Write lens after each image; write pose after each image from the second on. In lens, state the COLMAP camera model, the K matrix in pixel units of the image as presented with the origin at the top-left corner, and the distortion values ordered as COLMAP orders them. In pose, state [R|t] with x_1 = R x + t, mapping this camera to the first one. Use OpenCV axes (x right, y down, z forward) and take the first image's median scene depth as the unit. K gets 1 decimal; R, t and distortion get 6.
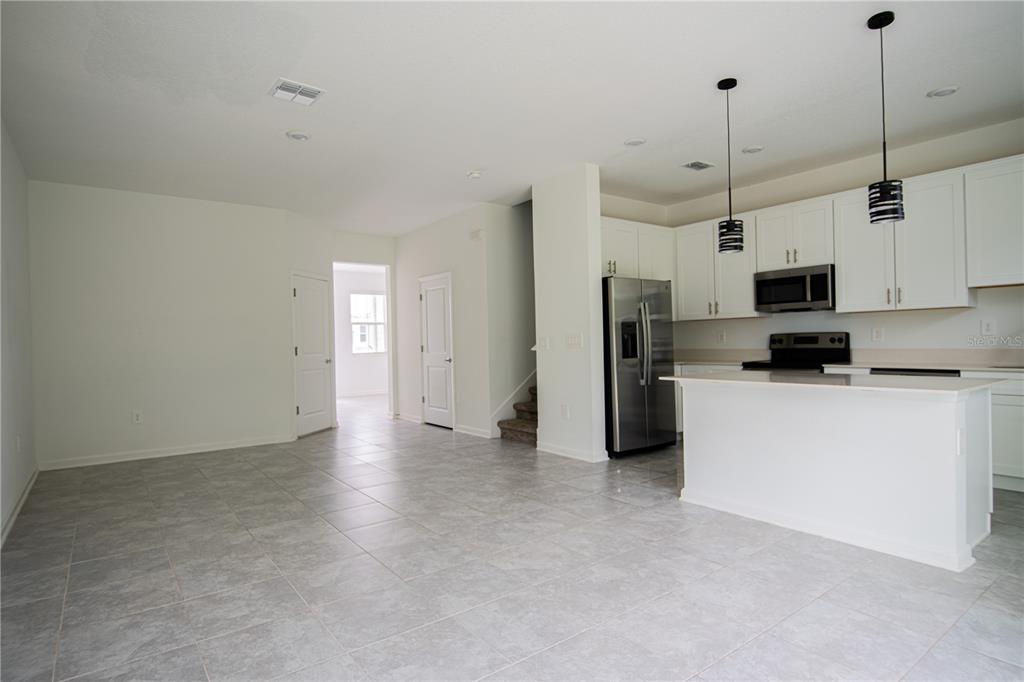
lens RADIAL K [[553.5, 0, 508.7], [0, 553.5, 346.0], [0, 0, 1]] dist [-0.003101, -0.007203]
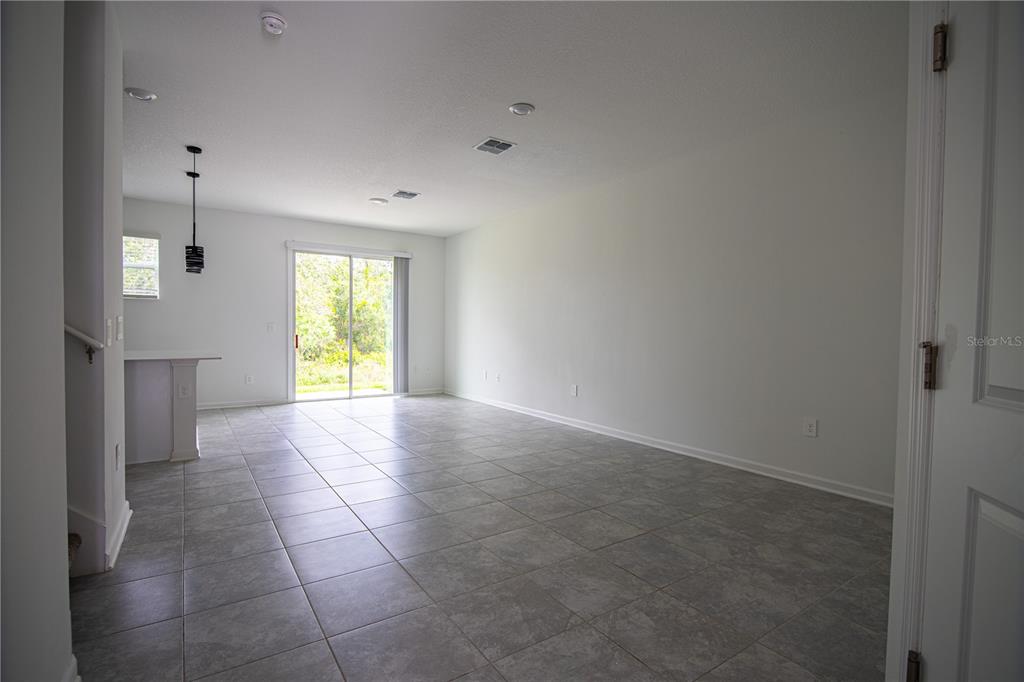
lens RADIAL K [[485.9, 0, 513.2], [0, 485.9, 340.0], [0, 0, 1]] dist [-0.007783, -0.002068]
pose [[-0.999161, 0.009819, 0.039770, -0.330111], [0.011005, 0.999498, 0.029717, -0.007809], [-0.039458, 0.030130, -0.998767, 1.551629]]
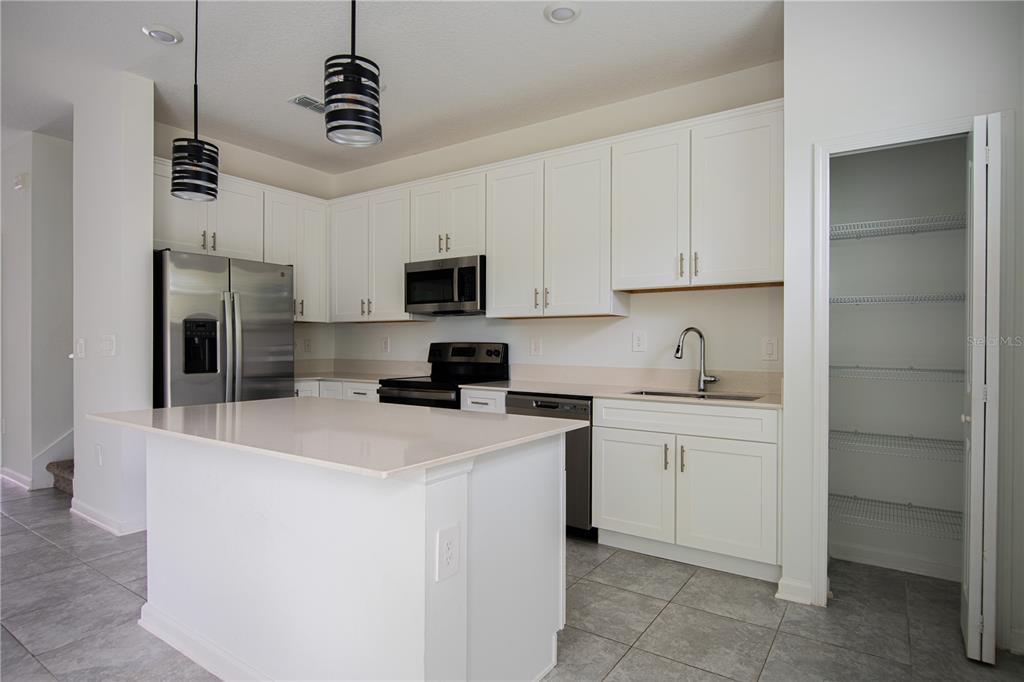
lens RADIAL K [[553.5, 0, 512.7], [0, 553.5, 343.6], [0, 0, 1]] dist [-0.003101, -0.007203]
pose [[0.943653, 0.026797, 0.329851, 0.364907], [-0.022329, 0.999600, -0.017329, -0.010842], [-0.330184, 0.008987, 0.943874, 0.246302]]
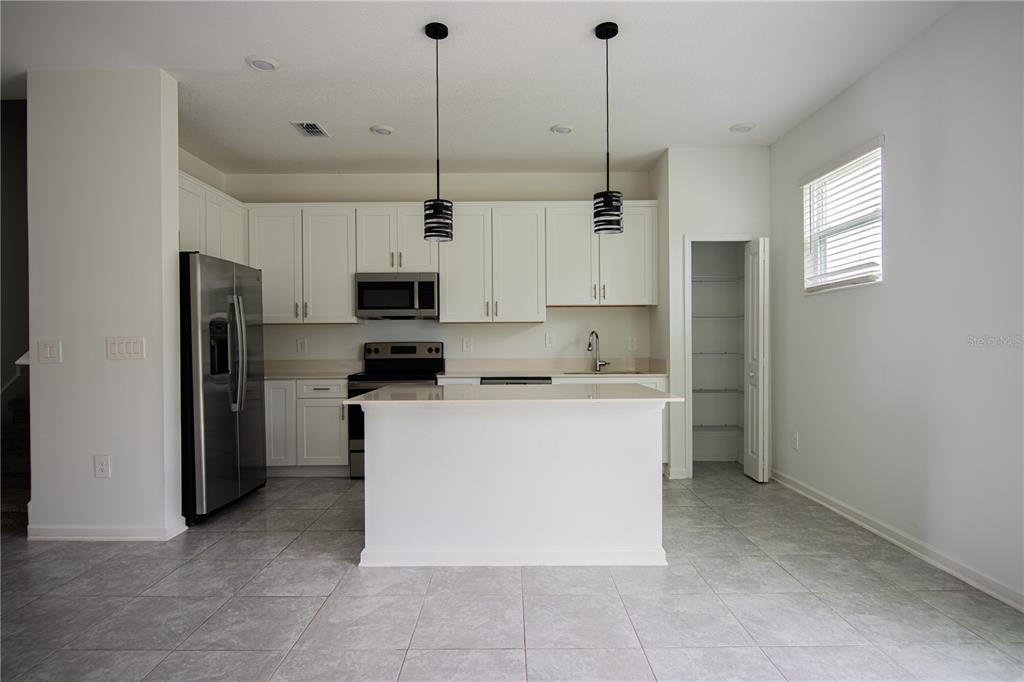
lens RADIAL K [[553.5, 0, 513.3], [0, 553.5, 346.1], [0, 0, 1]] dist [-0.003101, -0.007203]
pose [[0.592455, 0.012654, 0.805504, -0.124285], [0.000504, 0.999871, -0.016078, -0.001680], [-0.805603, 0.009931, 0.592372, 0.302657]]
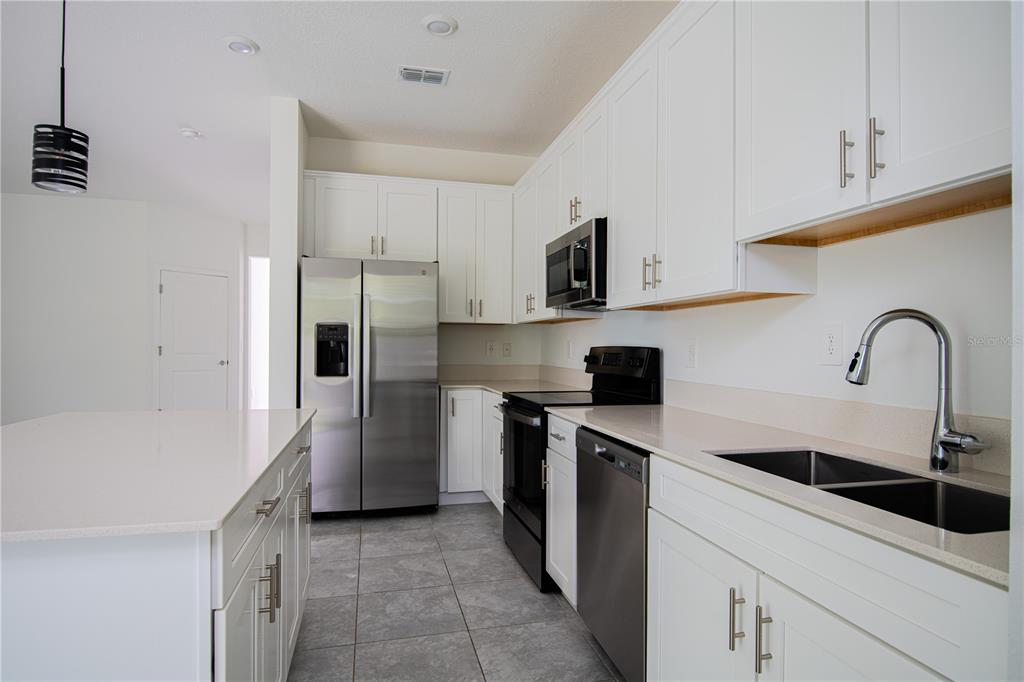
lens RADIAL K [[553.5, 0, 504.1], [0, 553.5, 345.2], [0, 0, 1]] dist [-0.003101, -0.007203]
pose [[0.924377, 0.027730, -0.380472, 0.690536], [-0.031020, 0.999516, -0.002516, -0.021475], [0.380218, 0.014128, 0.924789, 0.467725]]
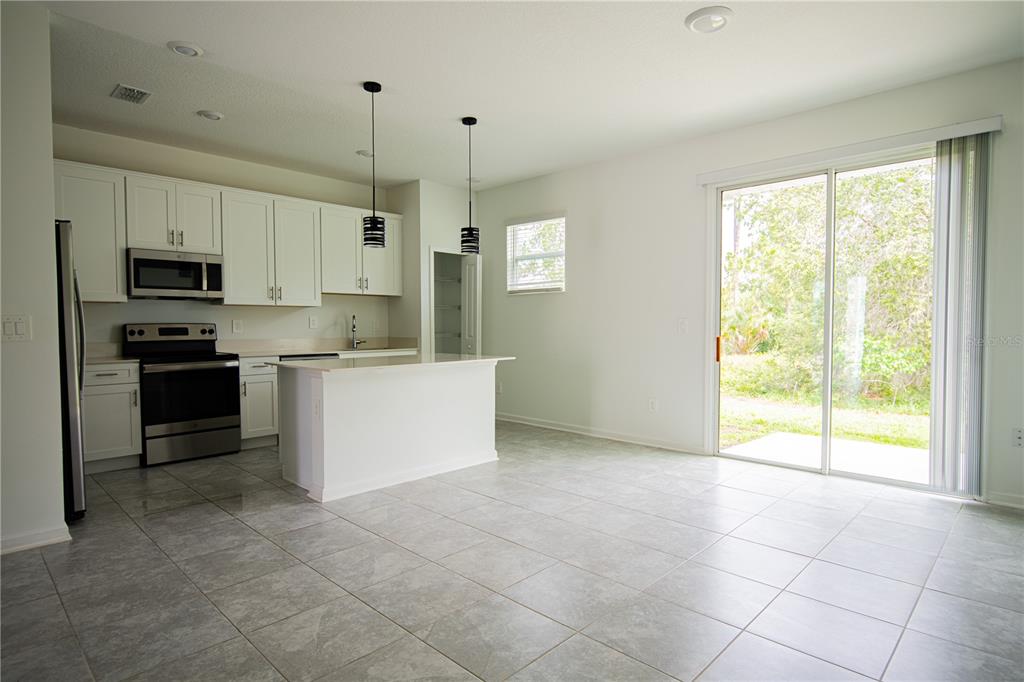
lens RADIAL K [[553.5, 0, 514.1], [0, 553.5, 342.9], [0, 0, 1]] dist [-0.003101, -0.007203]
pose [[-0.167736, -0.011773, 0.985762, -0.488846], [0.013869, 0.999802, 0.014301, 0.003546], [-0.985734, 0.016070, -0.167539, 0.635063]]
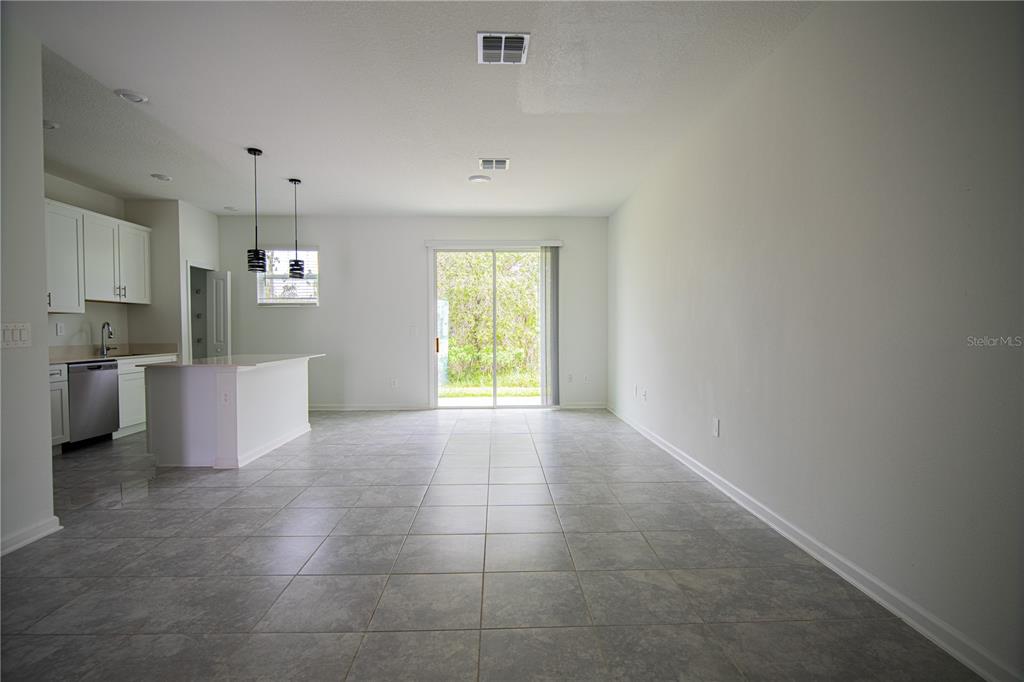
lens RADIAL K [[485.9, 0, 513.4], [0, 485.9, 343.7], [0, 0, 1]] dist [-0.007783, -0.002068]
pose [[-0.824891, 0.007190, 0.565245, -0.584302], [0.025564, 0.999371, 0.024594, -0.000208], [-0.564713, 0.034738, -0.824556, 1.151981]]
